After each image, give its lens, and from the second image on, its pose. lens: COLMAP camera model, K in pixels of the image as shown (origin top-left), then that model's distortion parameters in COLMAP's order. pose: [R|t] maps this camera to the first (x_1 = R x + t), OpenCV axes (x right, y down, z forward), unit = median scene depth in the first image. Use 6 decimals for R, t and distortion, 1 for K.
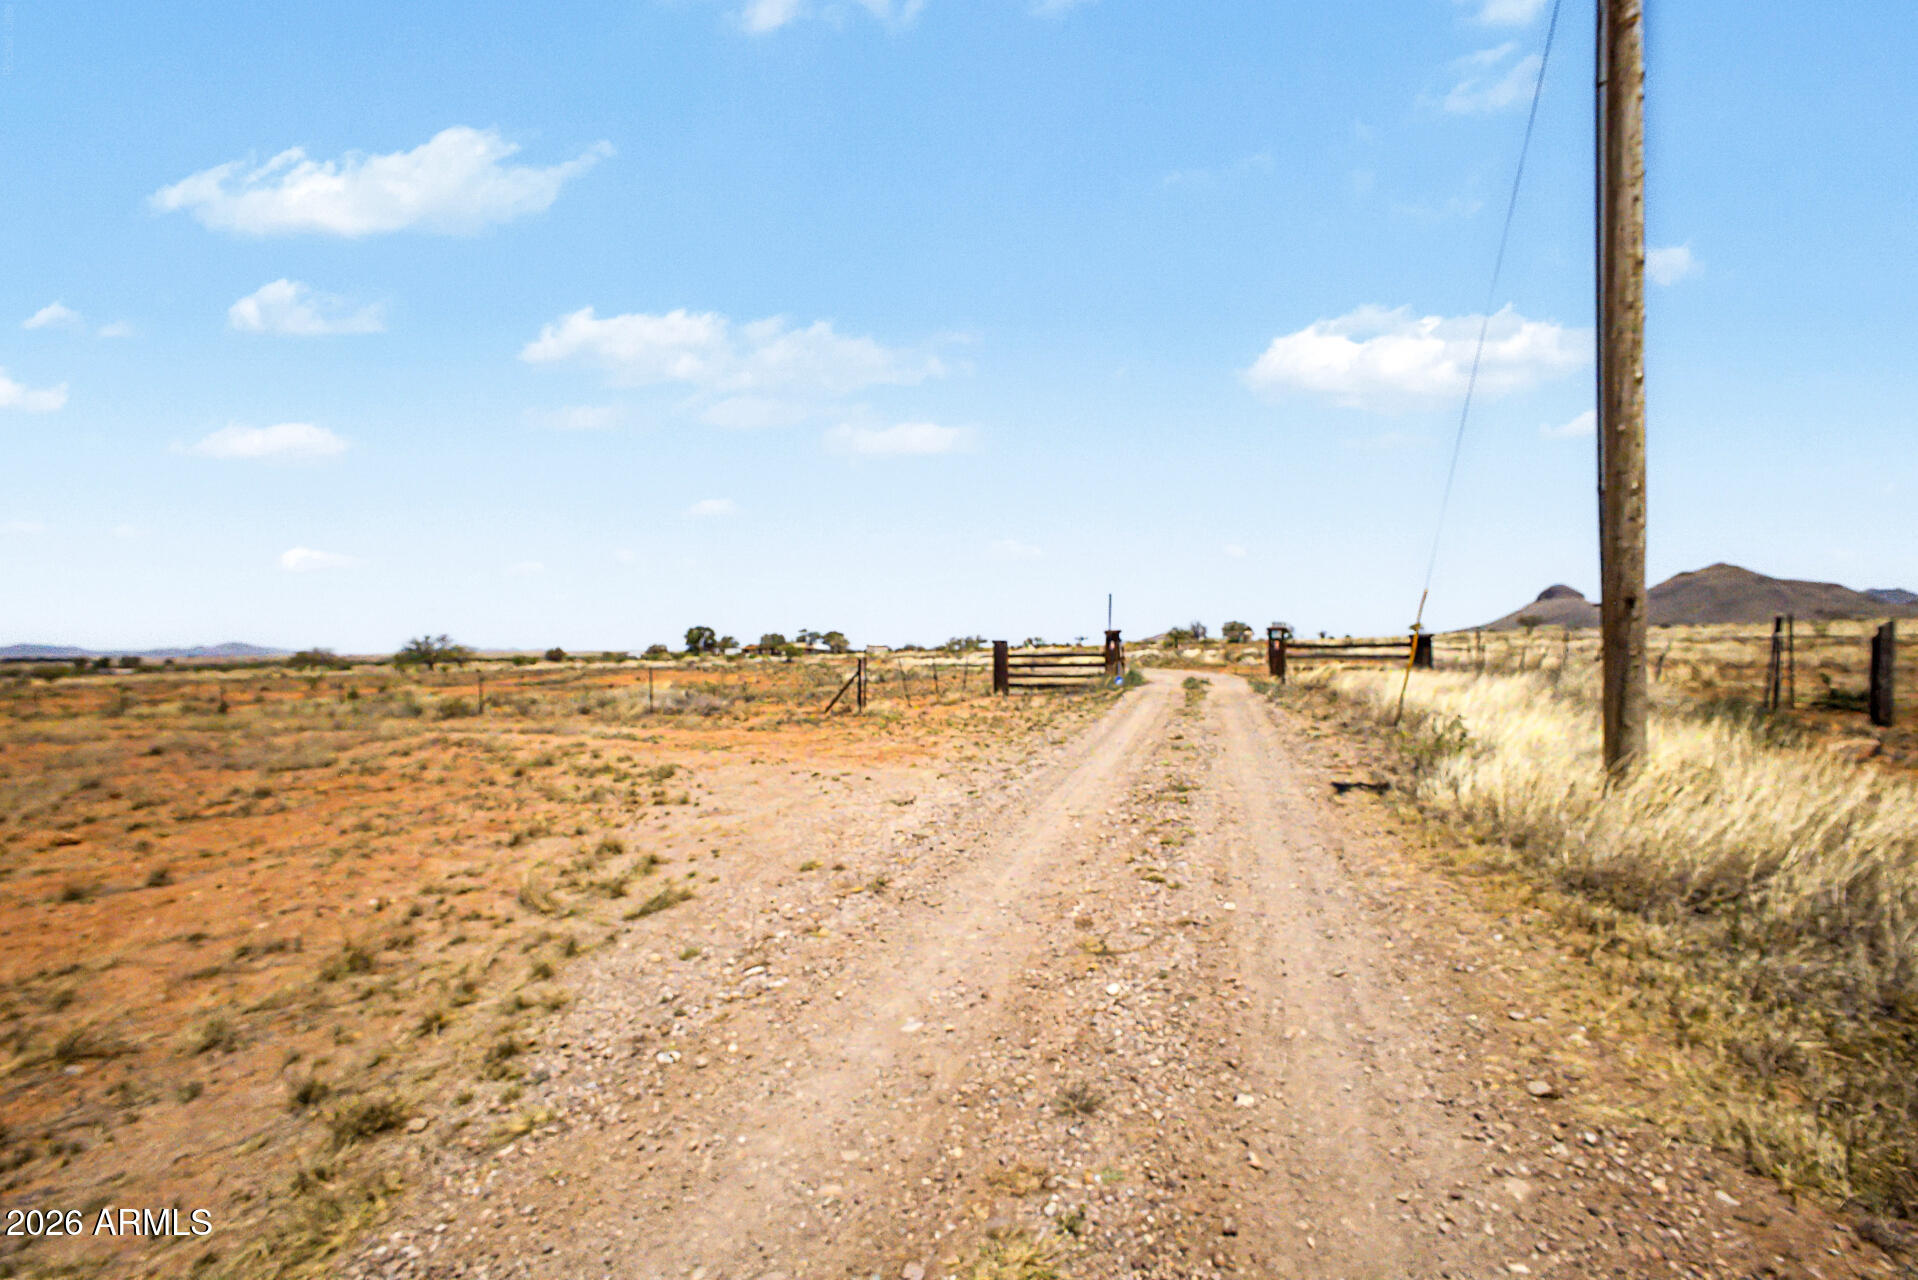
lens RADIAL K [[898.7, 0, 959.1], [0, 898.7, 657.0], [0, 0, 1]] dist [0.002119, -0.000003]
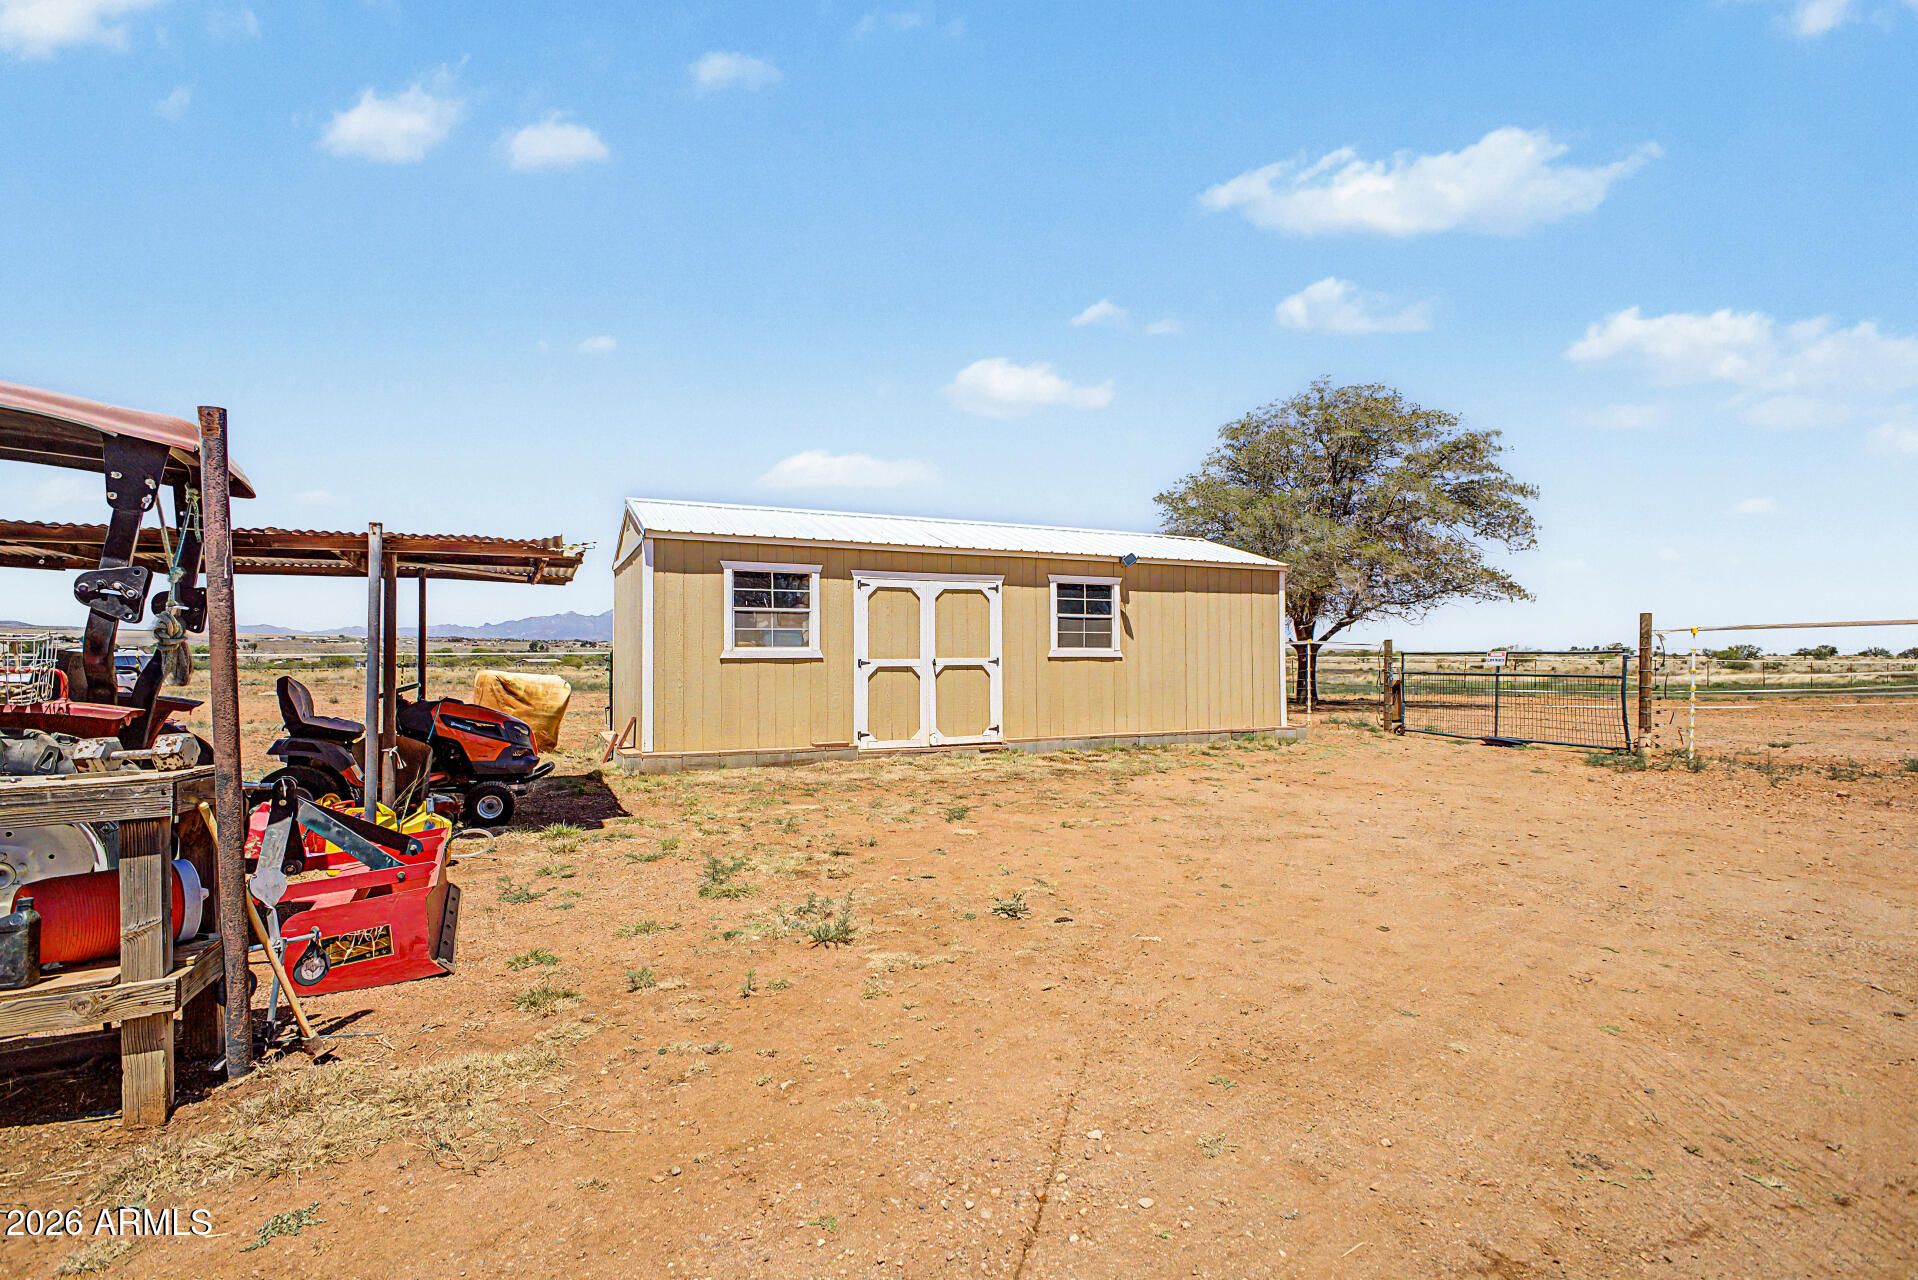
lens RADIAL K [[898.7, 0, 957.1], [0, 898.7, 643.8], [0, 0, 1]] dist [0.002119, -0.000003]
pose [[0.999981, 0.004452, 0.004361, -1.170775], [-0.004404, 0.999929, -0.011103, 0.001500], [-0.004410, 0.011084, 0.999929, 0.003407]]
